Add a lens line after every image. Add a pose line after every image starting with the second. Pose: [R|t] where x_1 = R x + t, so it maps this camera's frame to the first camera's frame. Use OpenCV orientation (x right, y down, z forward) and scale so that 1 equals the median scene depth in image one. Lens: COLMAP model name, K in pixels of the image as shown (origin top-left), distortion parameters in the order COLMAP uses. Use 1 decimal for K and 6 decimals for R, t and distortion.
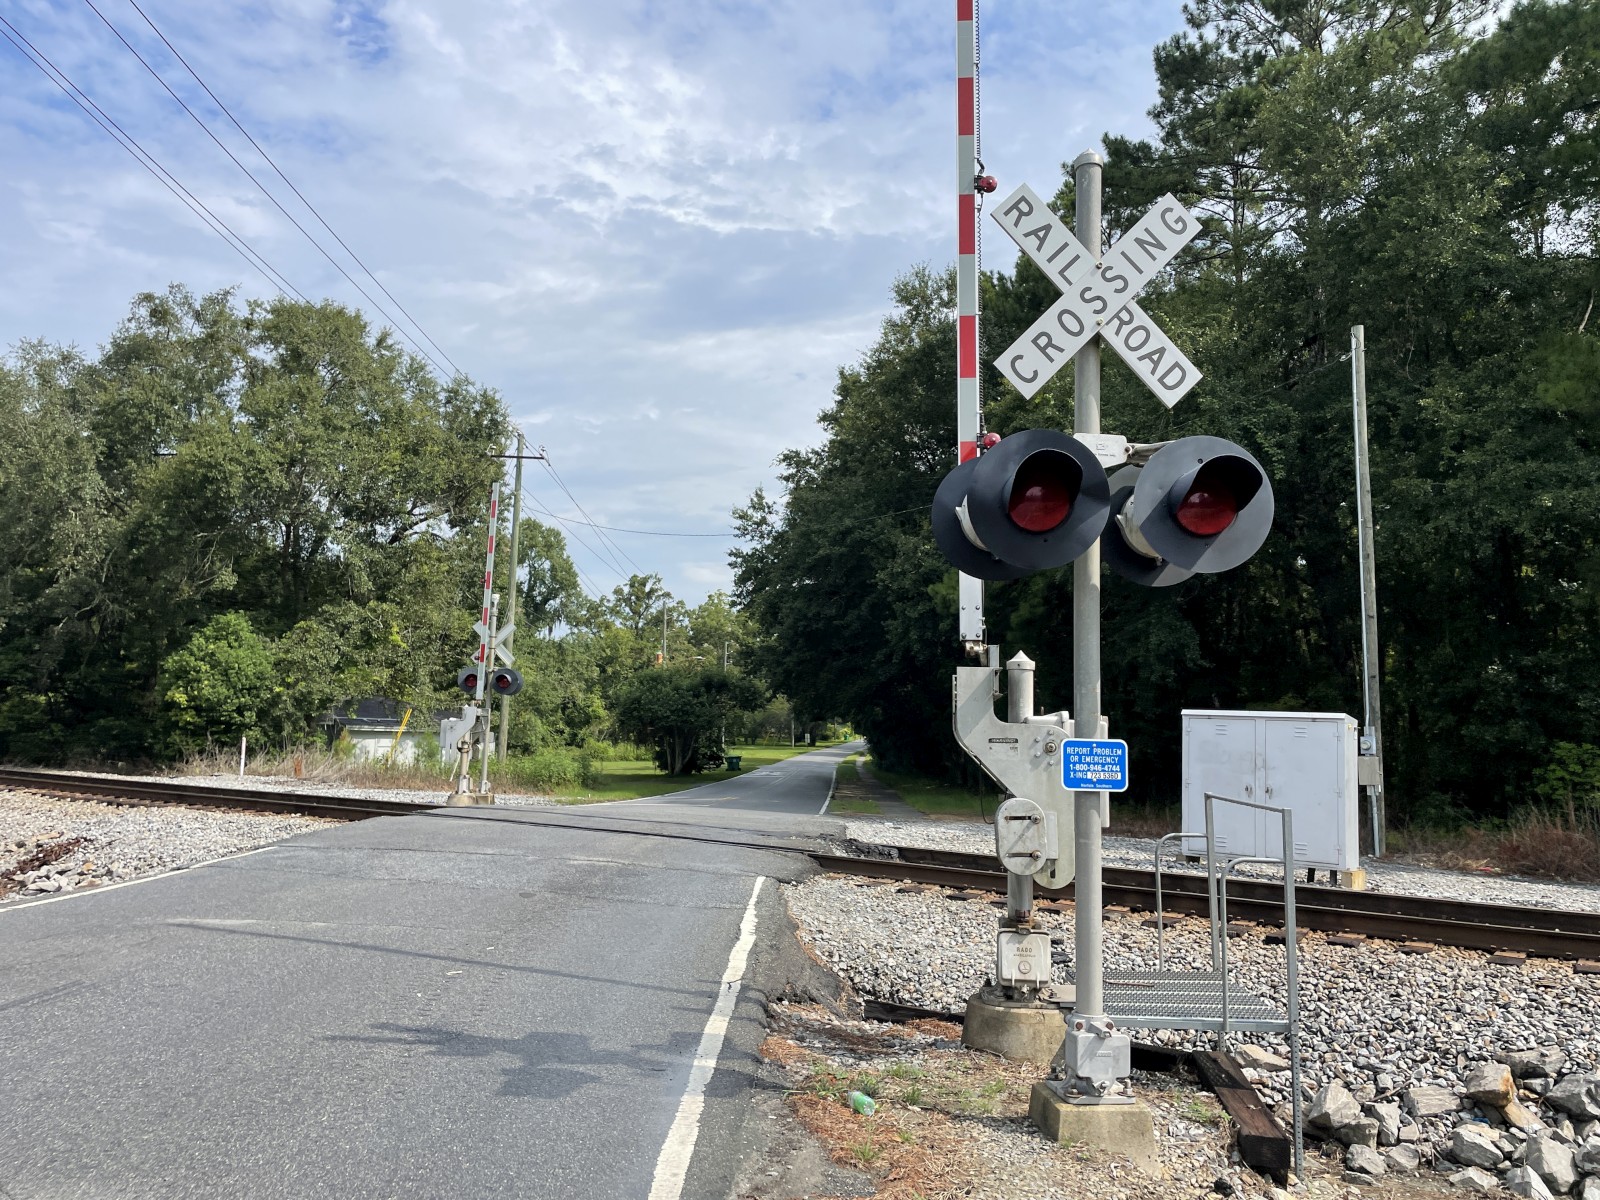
lens RADIAL K [[1206.9, 0, 803.9], [0, 1206.9, 600.5], [0, 0, 1]] dist [0.044175, -0.003223]
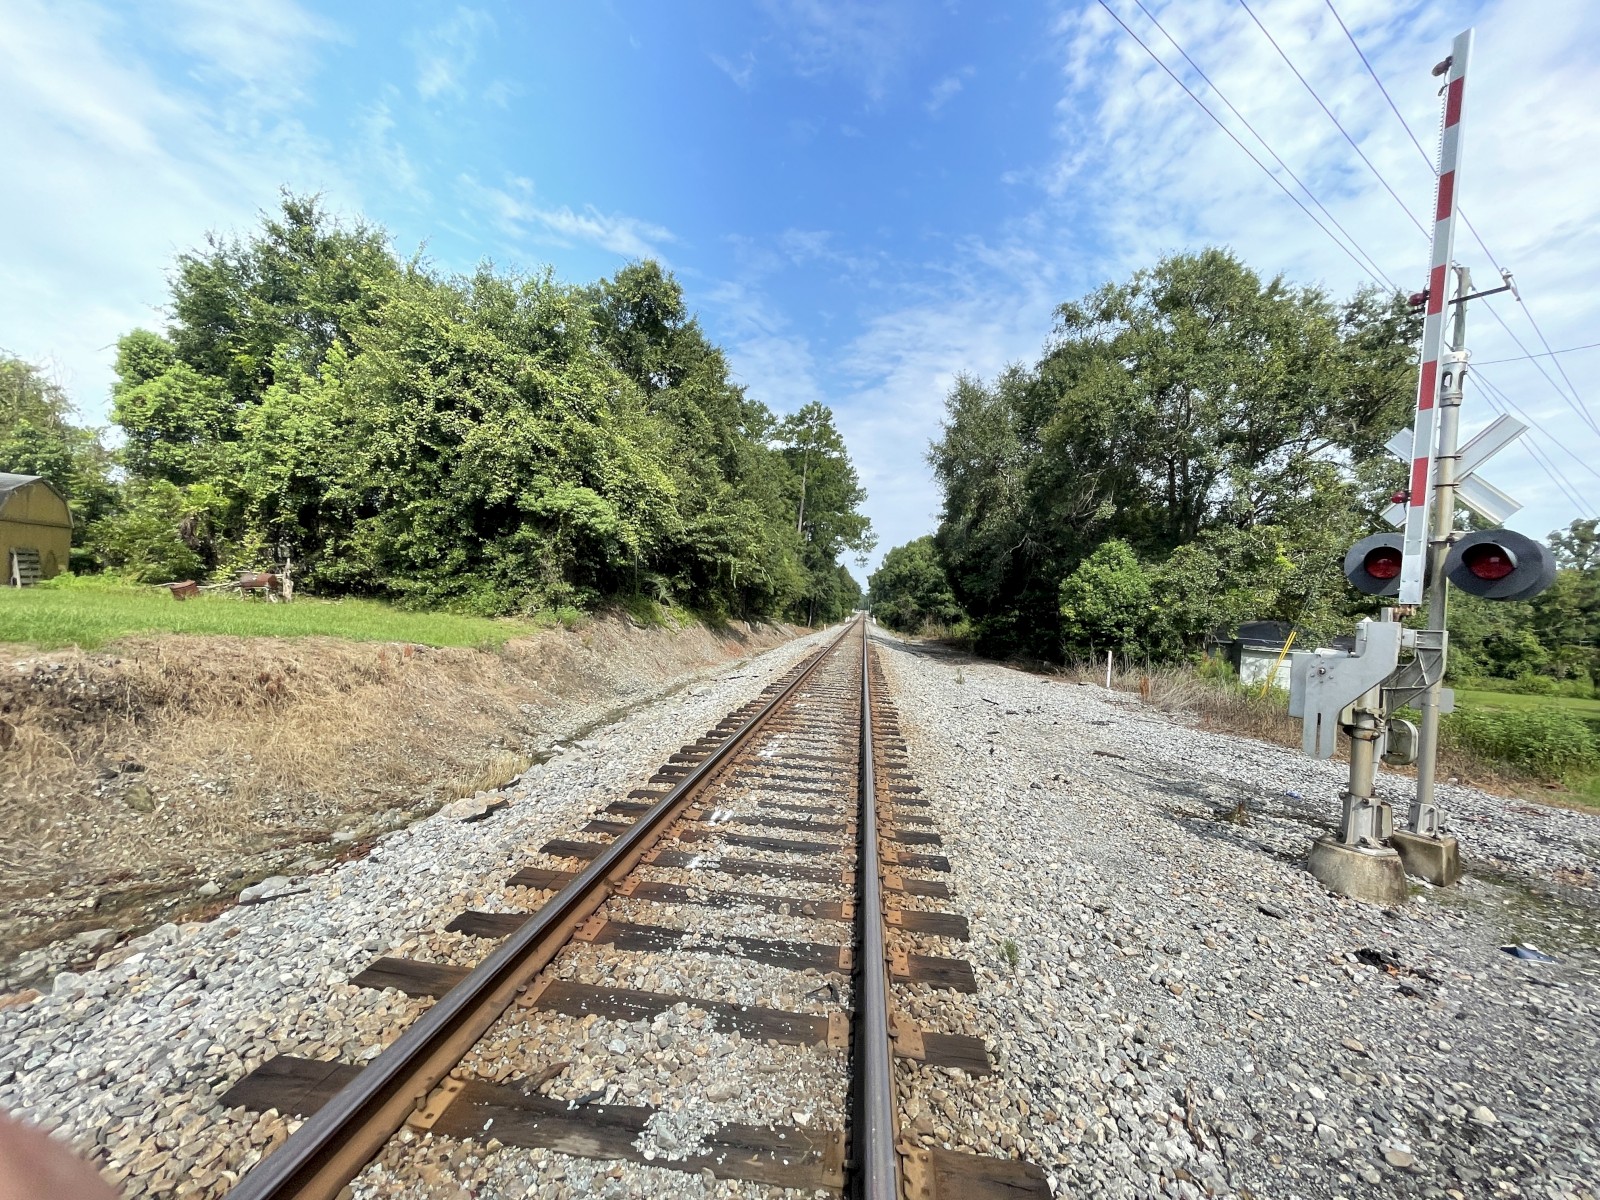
lens RADIAL K [[651.5, 0, 807.7], [0, 651.5, 599.2], [0, 0, 1]] dist [-0.003040, -0.000563]
pose [[0.548203, 0.006489, -0.836320, -0.114872], [0.030602, 0.999145, 0.027812, 0.038794], [0.835785, -0.040840, 0.547536, 0.416912]]
